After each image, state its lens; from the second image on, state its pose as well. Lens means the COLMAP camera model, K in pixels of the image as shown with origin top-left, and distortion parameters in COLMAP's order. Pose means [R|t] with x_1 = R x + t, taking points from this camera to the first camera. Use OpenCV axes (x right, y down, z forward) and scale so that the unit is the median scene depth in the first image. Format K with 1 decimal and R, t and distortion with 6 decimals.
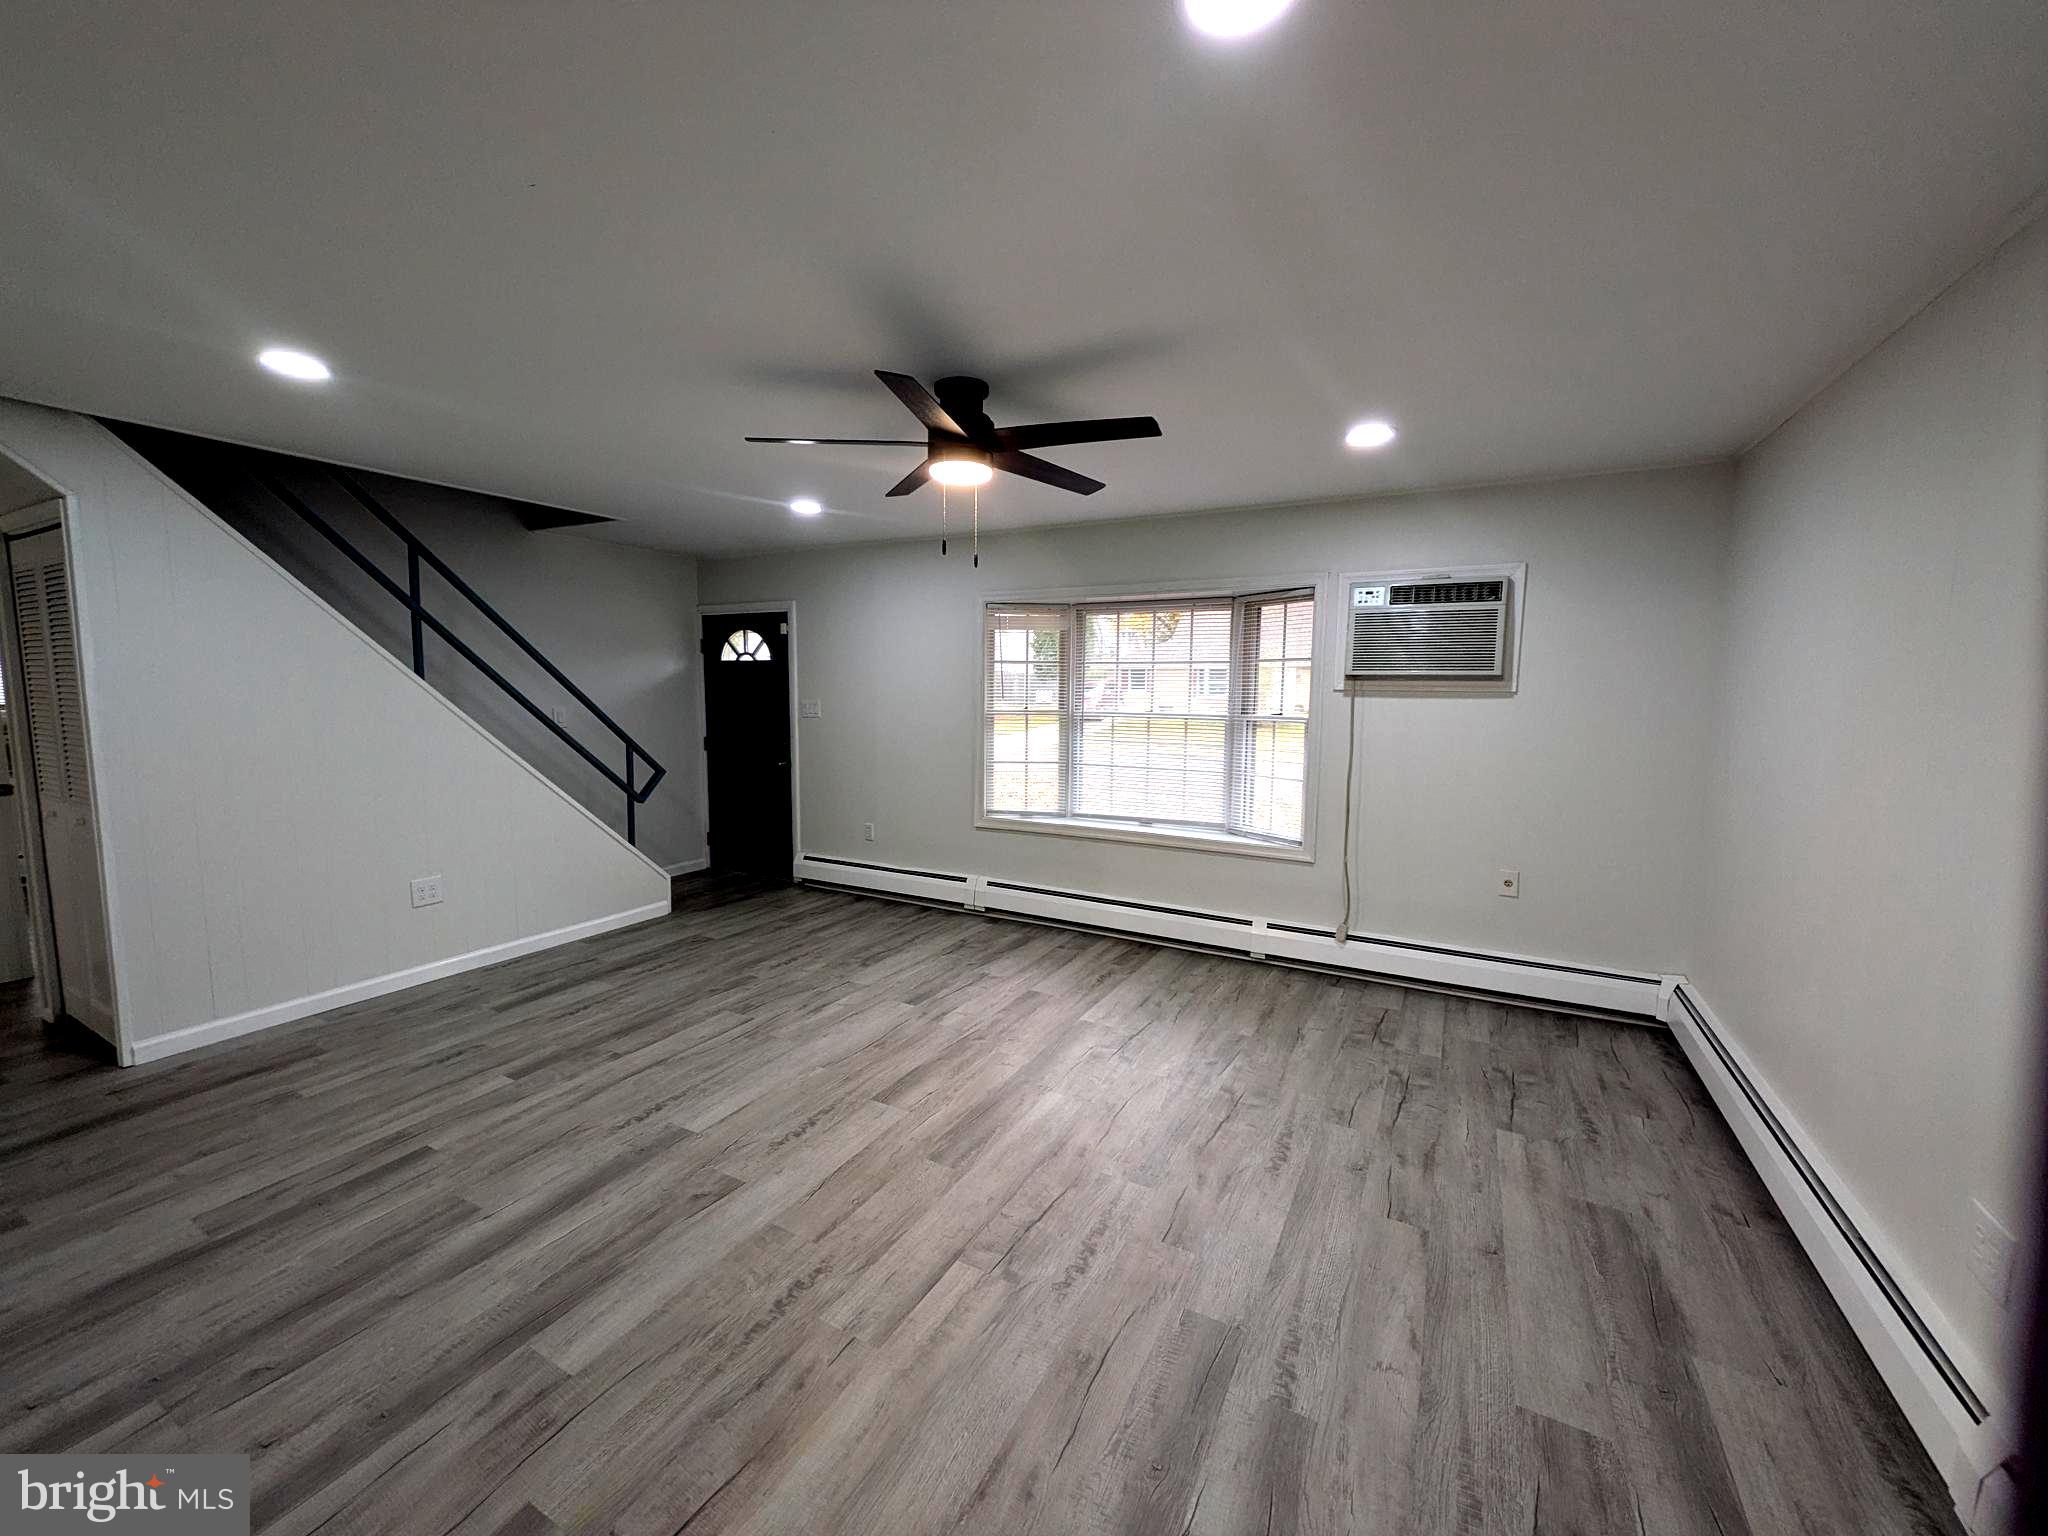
lens RADIAL K [[803.5, 0, 1025.7], [0, 803.5, 762.2], [0, 0, 1]] dist [-0.005247, 0.000267]
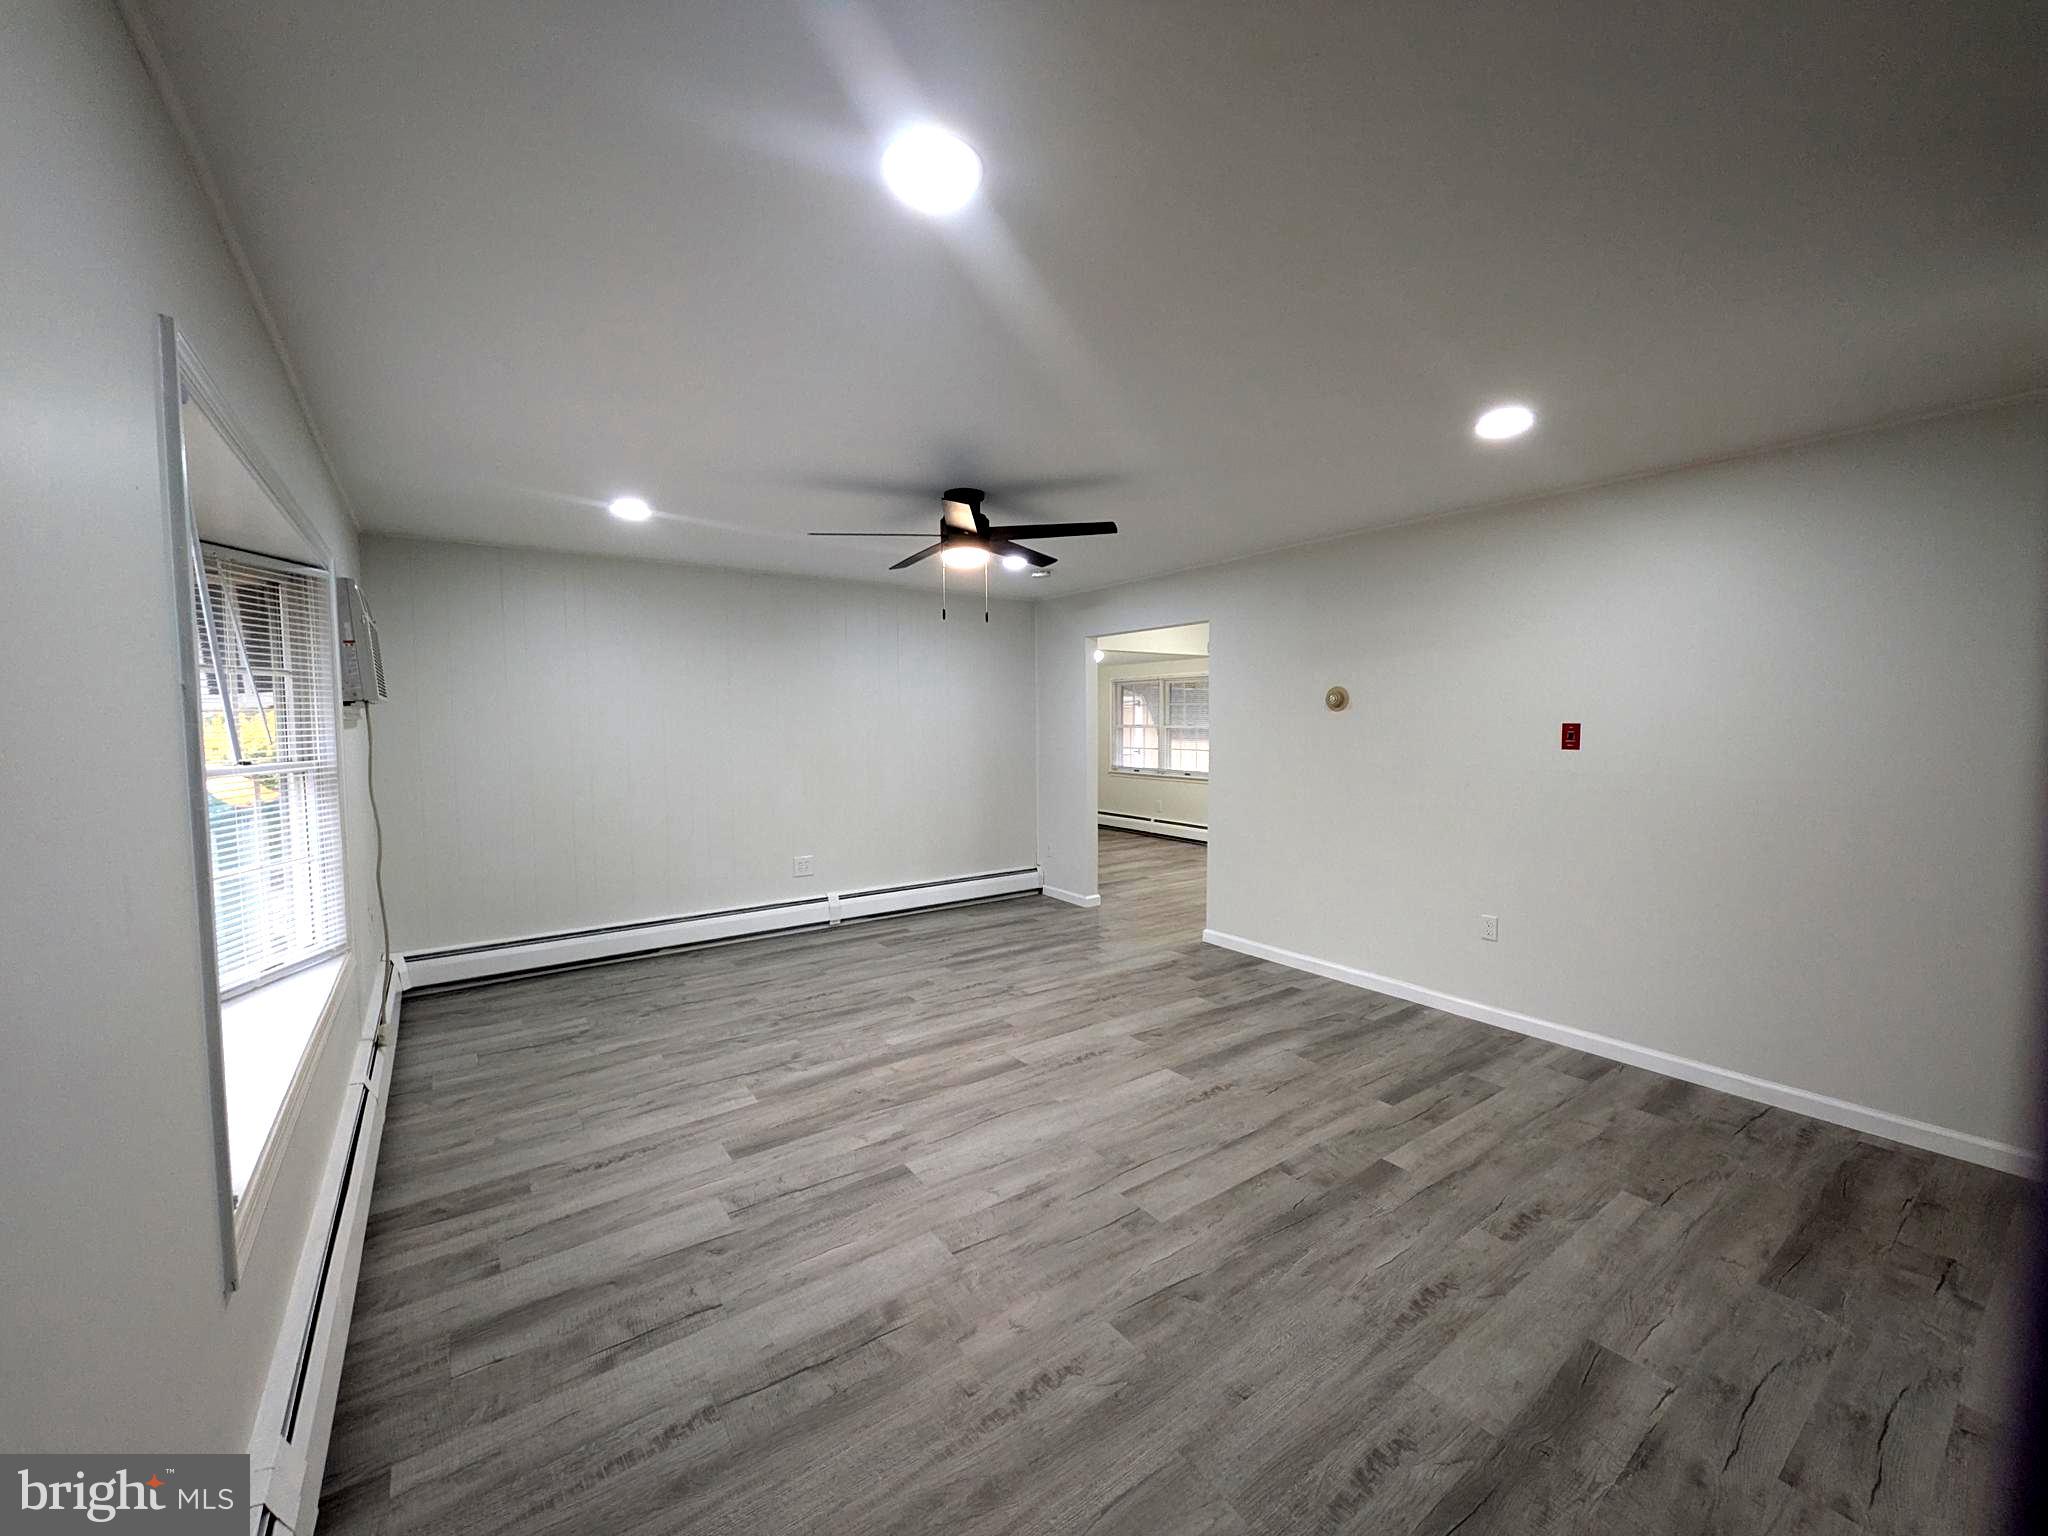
lens RADIAL K [[803.5, 0, 1023.0], [0, 803.5, 769.6], [0, 0, 1]] dist [-0.005247, 0.000267]
pose [[-0.897627, -0.029765, 0.439750, -0.636298], [0.043171, 0.986982, 0.154927, -0.172129], [-0.438637, 0.158051, -0.884657, 1.823026]]
